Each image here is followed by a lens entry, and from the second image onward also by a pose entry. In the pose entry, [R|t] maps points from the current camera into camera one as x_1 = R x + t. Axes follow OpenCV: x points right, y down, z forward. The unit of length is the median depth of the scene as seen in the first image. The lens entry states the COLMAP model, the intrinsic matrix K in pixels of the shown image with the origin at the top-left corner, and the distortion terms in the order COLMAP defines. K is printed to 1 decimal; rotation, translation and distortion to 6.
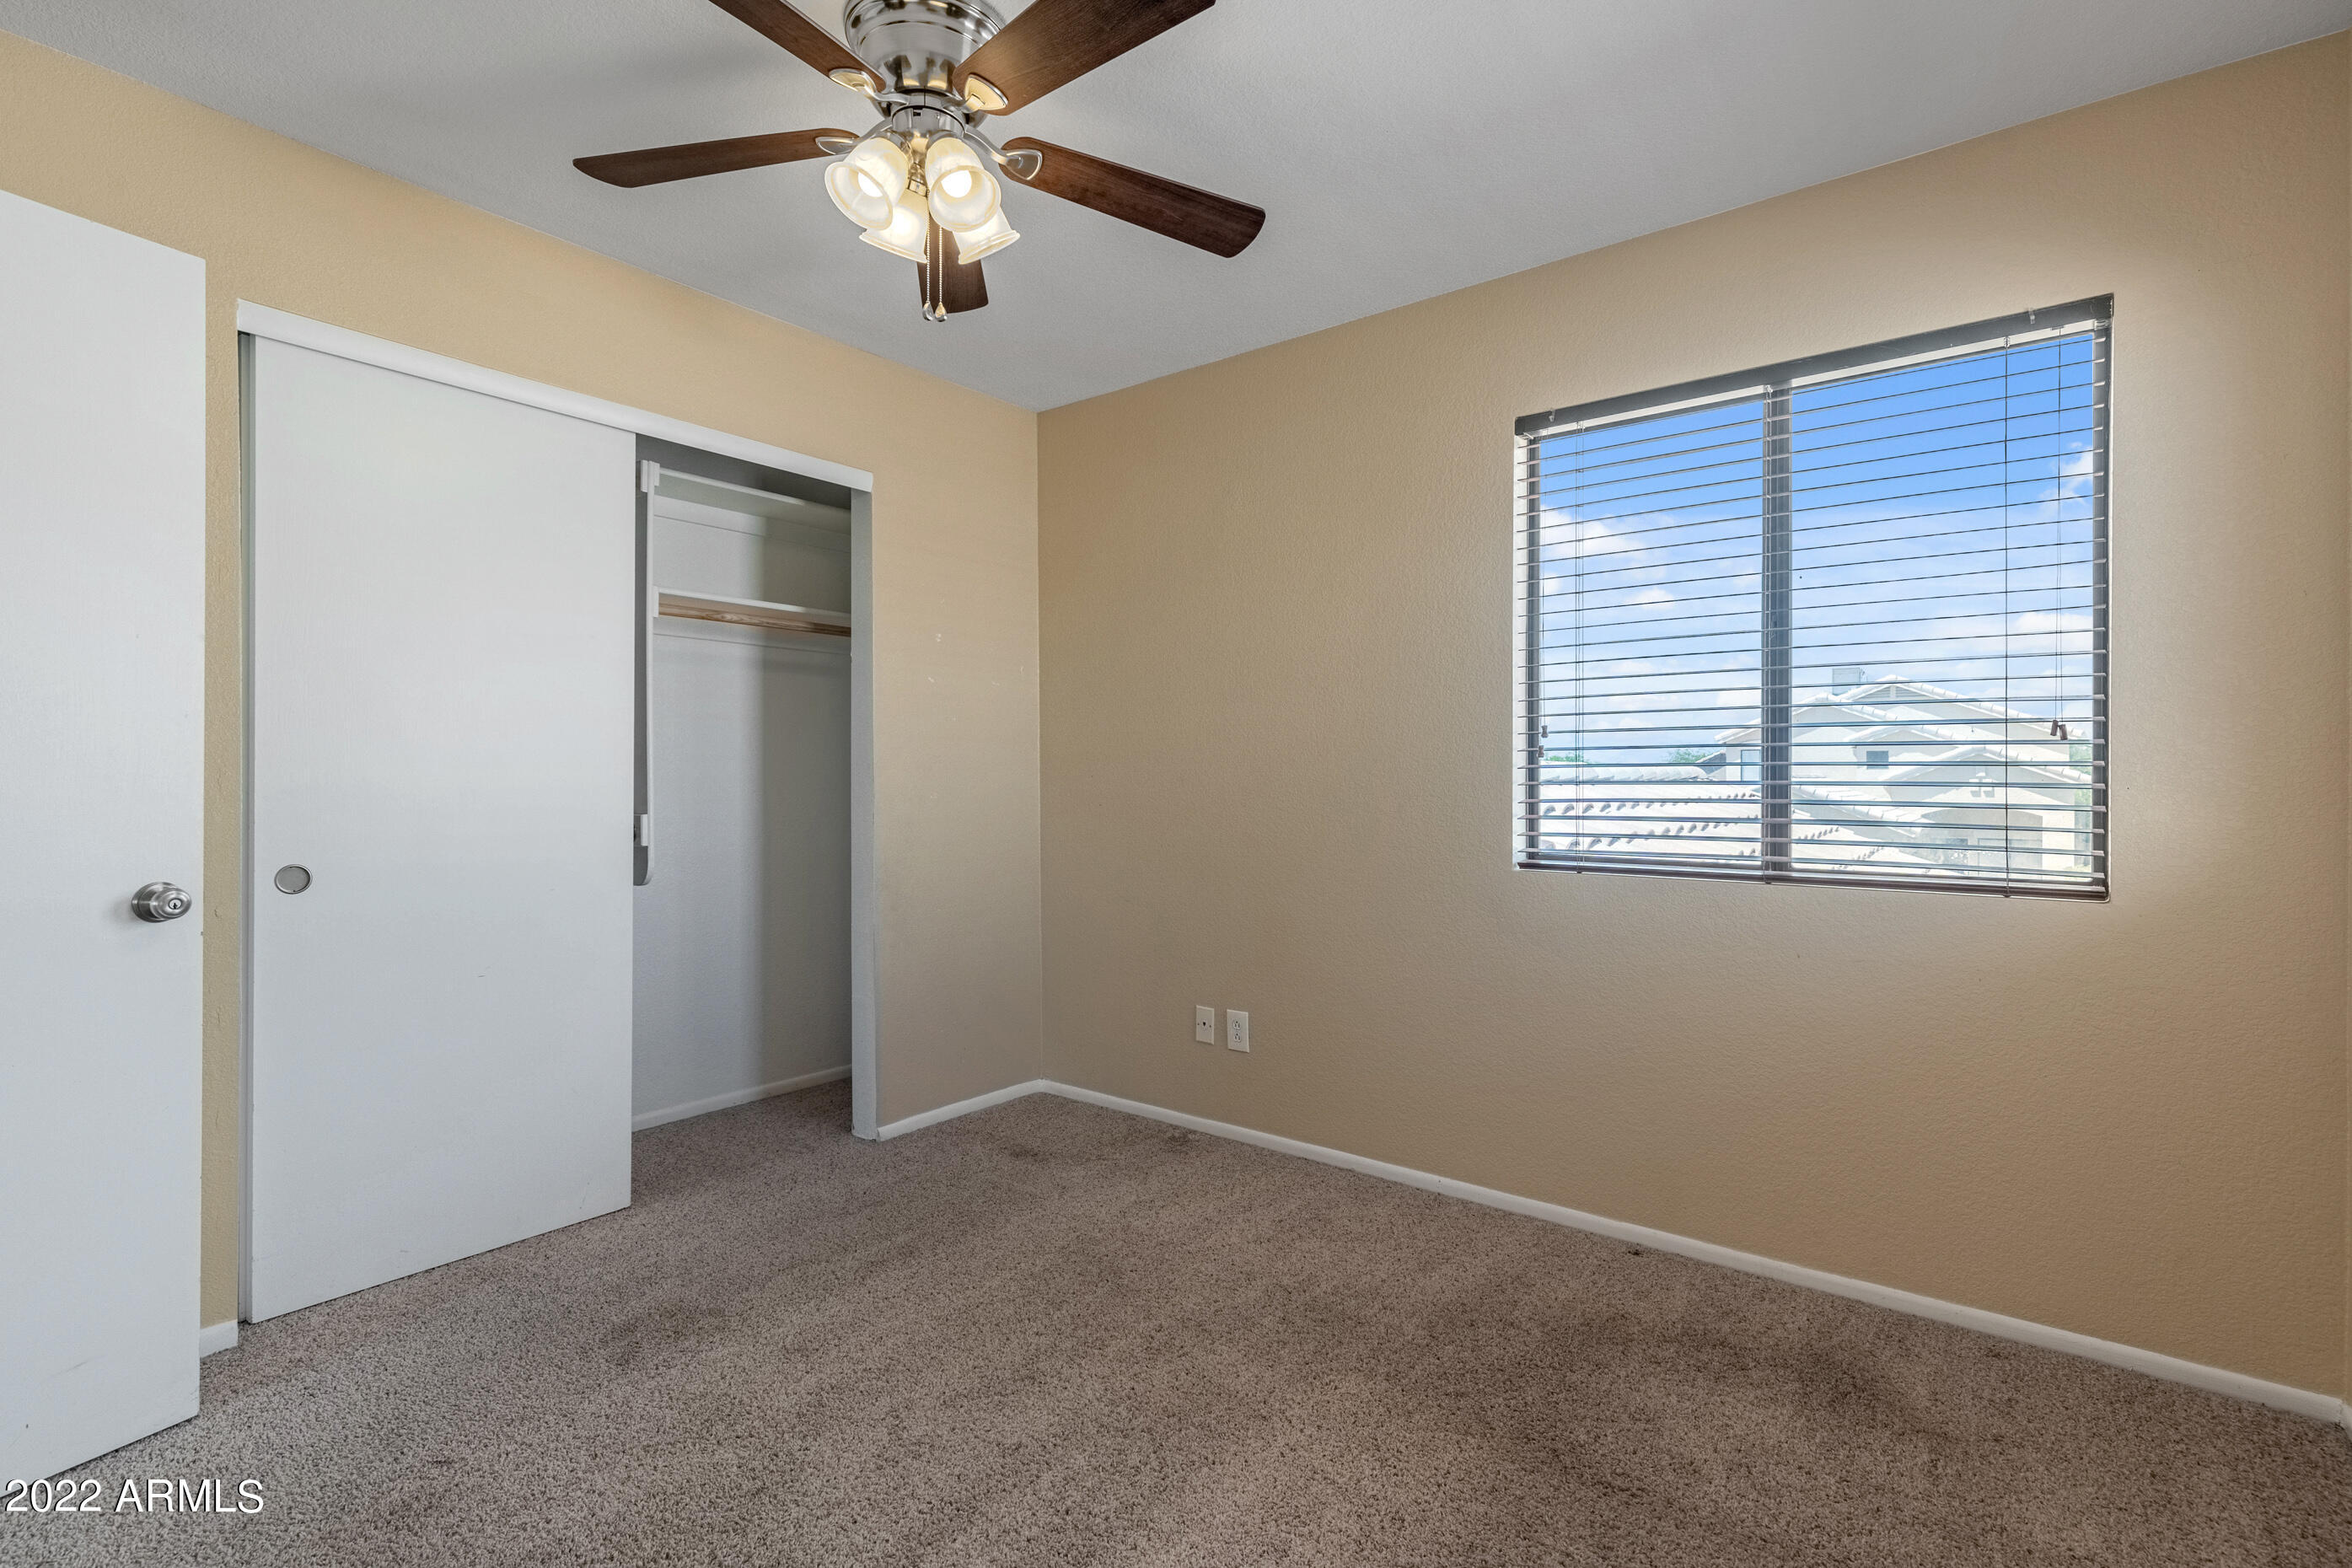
lens RADIAL K [[1076.7, 0, 1182.8], [0, 1076.7, 784.4], [0, 0, 1]] dist [0.011078, -0.000730]
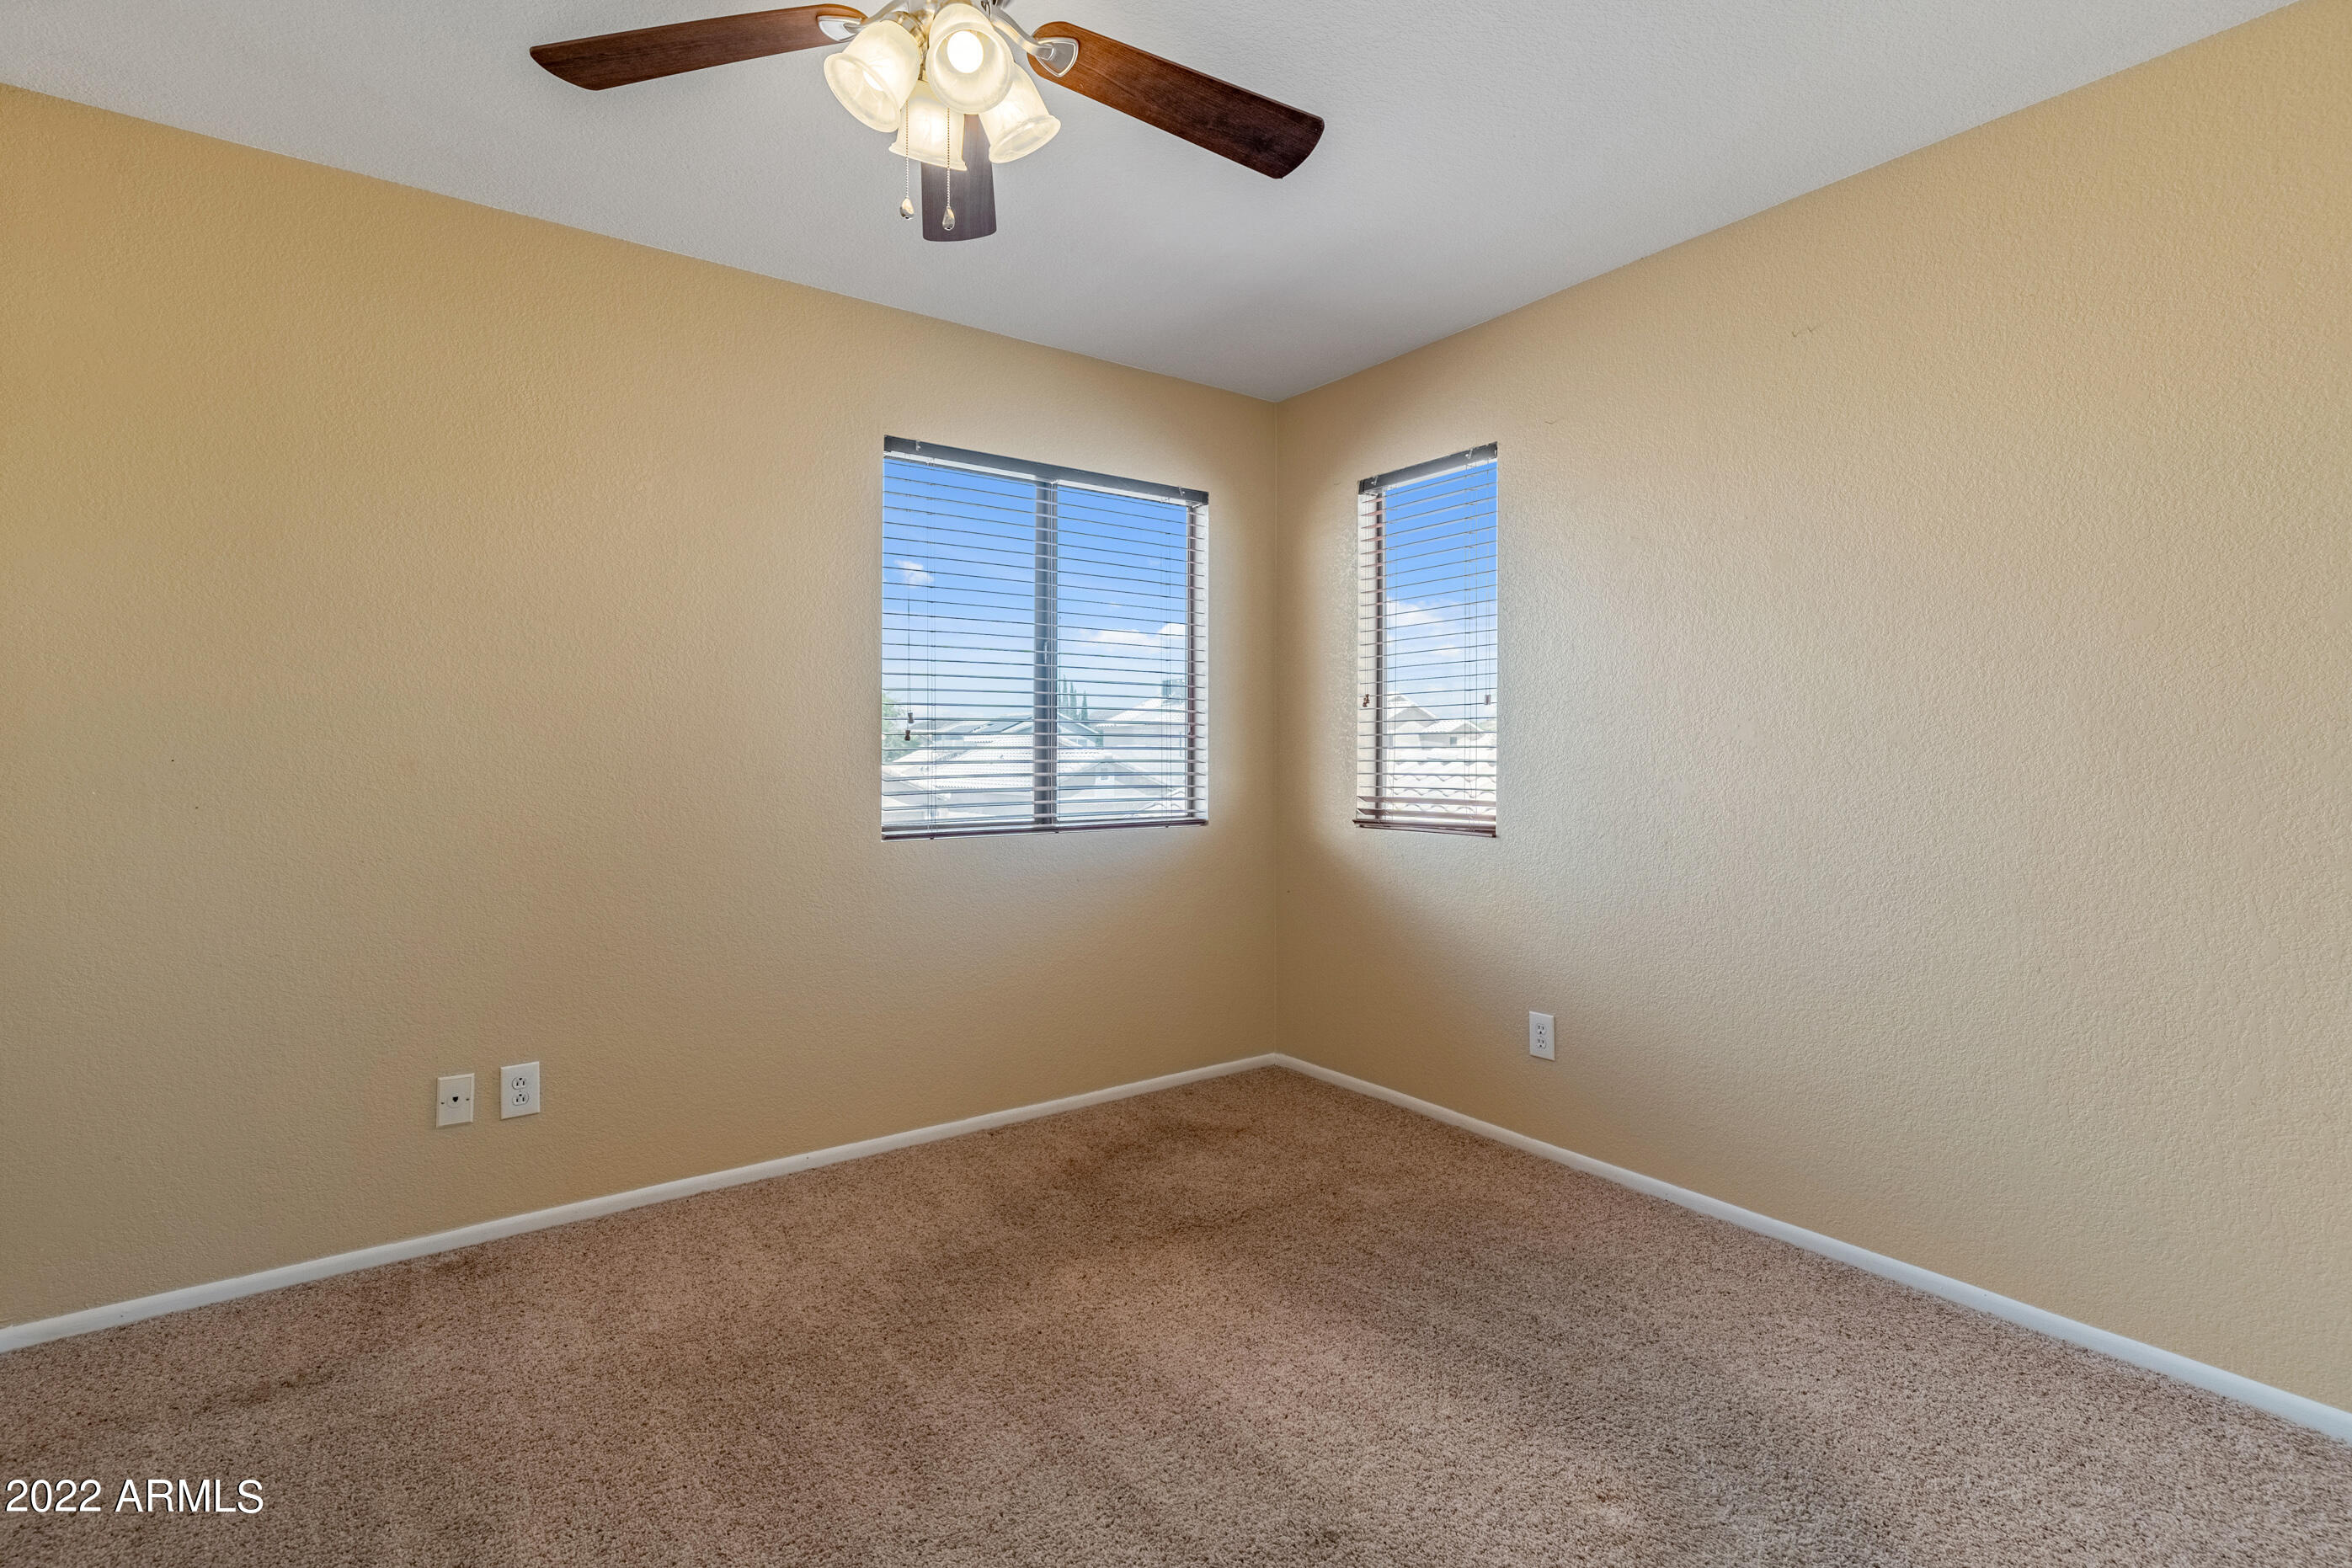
lens RADIAL K [[1086.8, 0, 1177.4], [0, 1086.8, 754.3], [0, 0, 1]] dist [0.014598, -0.000290]
pose [[0.287462, 0.000078, 0.957792, -0.751344], [0.013787, 0.999896, -0.004219, -0.001920], [-0.957693, 0.014418, 0.287431, 0.430072]]
